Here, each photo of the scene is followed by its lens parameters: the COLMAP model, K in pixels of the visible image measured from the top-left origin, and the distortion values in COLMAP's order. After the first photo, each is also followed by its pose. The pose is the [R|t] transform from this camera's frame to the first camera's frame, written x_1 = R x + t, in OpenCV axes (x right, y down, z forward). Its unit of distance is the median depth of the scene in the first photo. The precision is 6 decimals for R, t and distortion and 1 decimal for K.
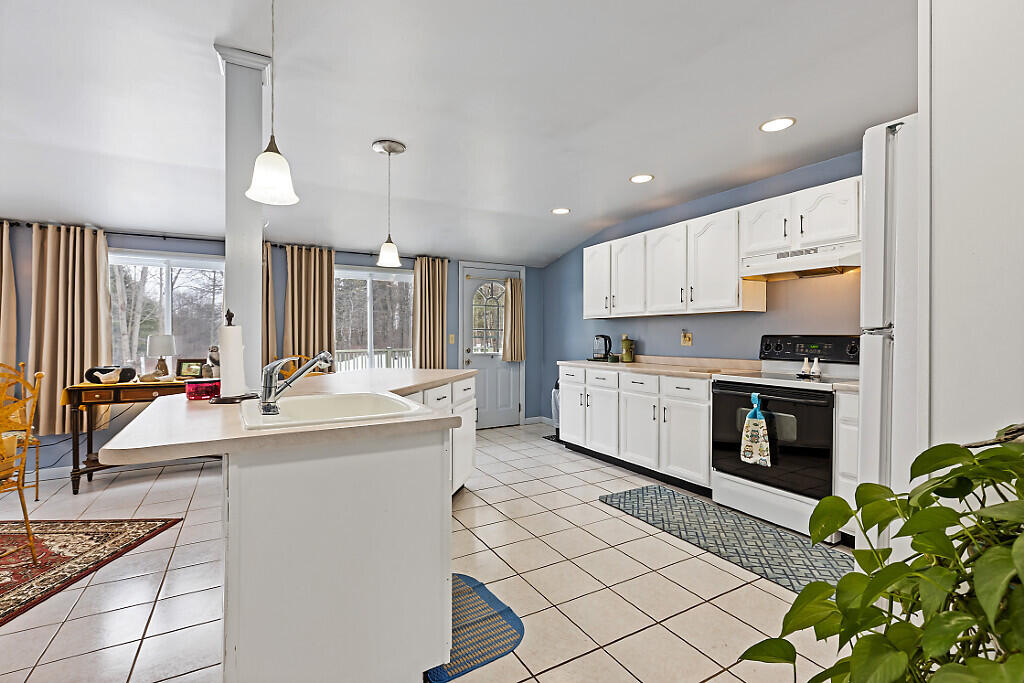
lens RADIAL K [[466.4, 0, 520.9], [0, 466.4, 334.4], [0, 0, 1]] dist [0.003813, -0.001647]
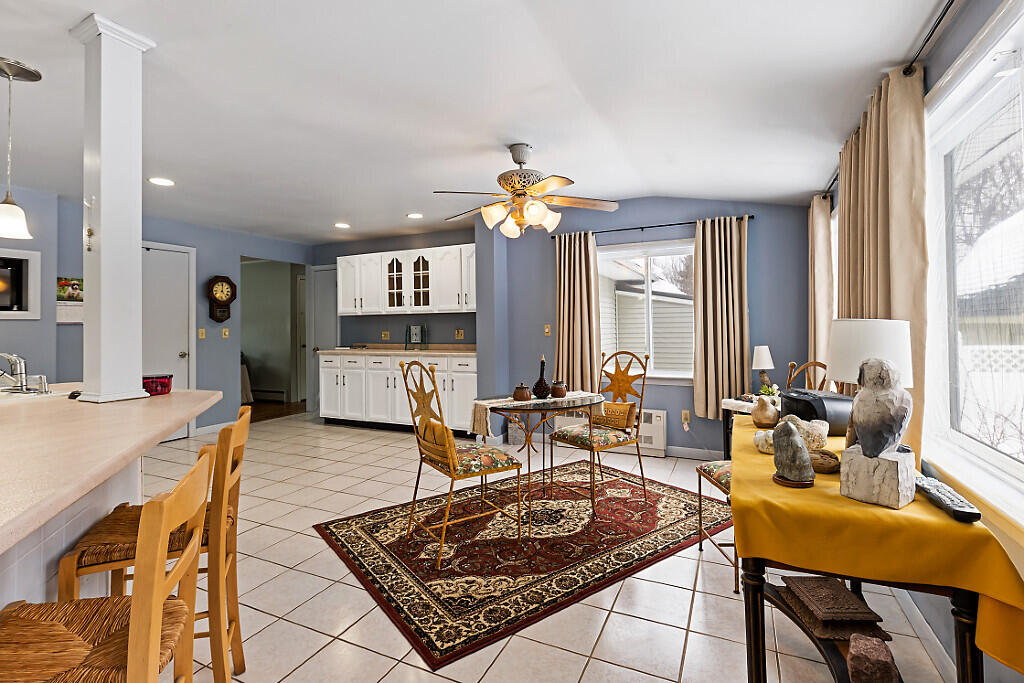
lens RADIAL K [[466.4, 0, 524.1], [0, 466.4, 324.8], [0, 0, 1]] dist [0.003813, -0.001647]
pose [[-0.817111, 0.007495, -0.576431, -0.416097], [0.013558, 0.999889, -0.006218, 0.002801], [0.576321, -0.012896, -0.817122, 1.239784]]
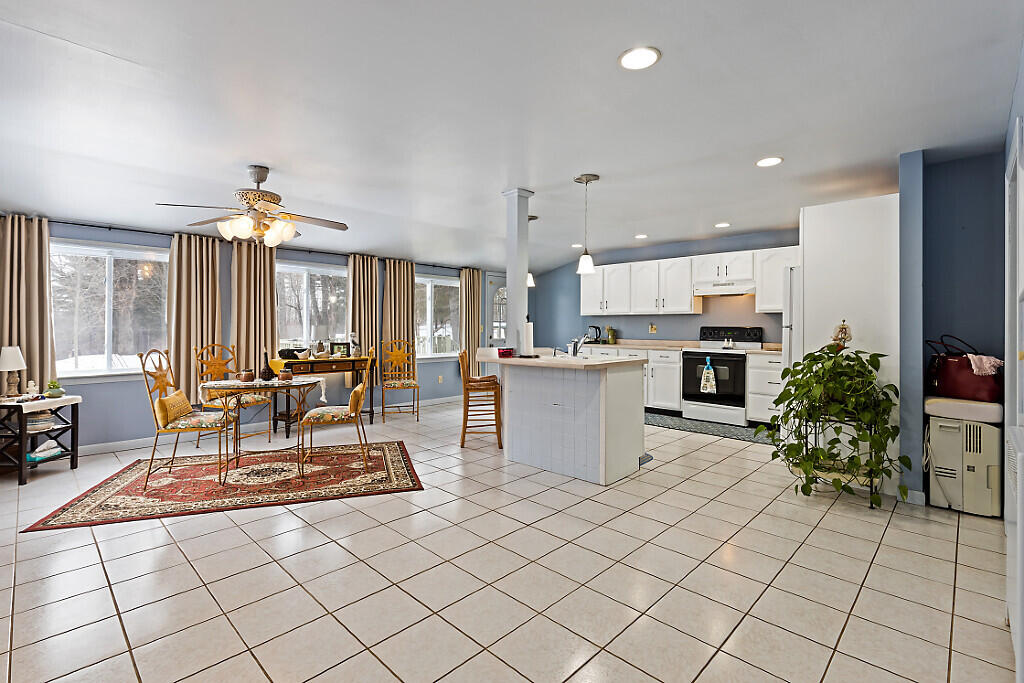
lens RADIAL K [[466.4, 0, 522.0], [0, 466.4, 320.0], [0, 0, 1]] dist [0.003813, -0.001647]
pose [[0.959288, 0.008755, 0.282295, -0.648597], [-0.006022, 0.999926, -0.010545, -0.002095], [-0.282367, 0.008416, 0.959270, -0.531764]]
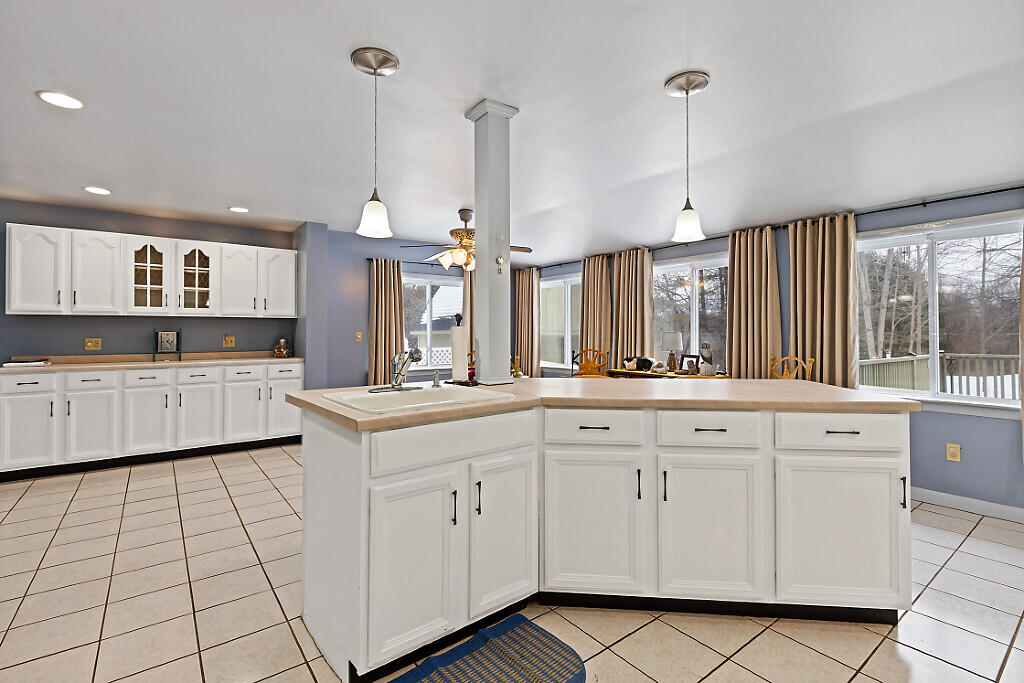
lens RADIAL K [[466.4, 0, 489.6], [0, 466.4, 325.4], [0, 0, 1]] dist [0.003813, -0.001647]
pose [[0.101902, -0.014587, -0.994687, 0.348410], [0.006001, 0.999883, -0.014048, -0.000758], [0.994776, -0.004538, 0.101978, 0.491212]]
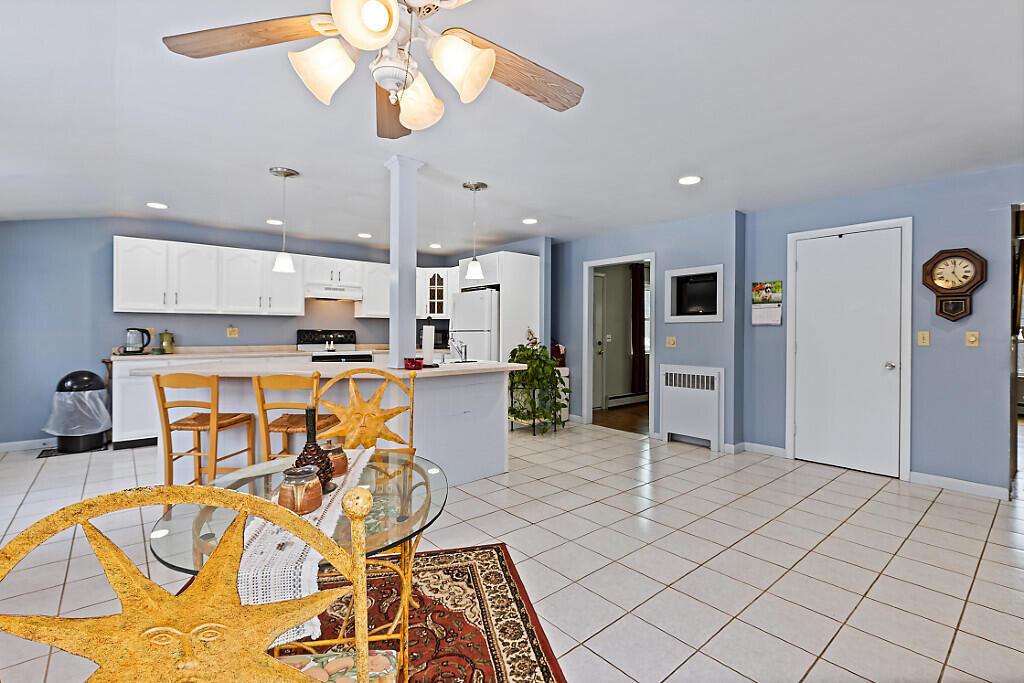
lens RADIAL K [[466.4, 0, 497.7], [0, 466.4, 322.0], [0, 0, 1]] dist [0.003813, -0.001647]
pose [[-0.159285, 0.017641, 0.987075, -1.277795], [-0.008370, 0.999780, -0.019219, -0.000073], [-0.987197, -0.011323, -0.159102, 0.534498]]
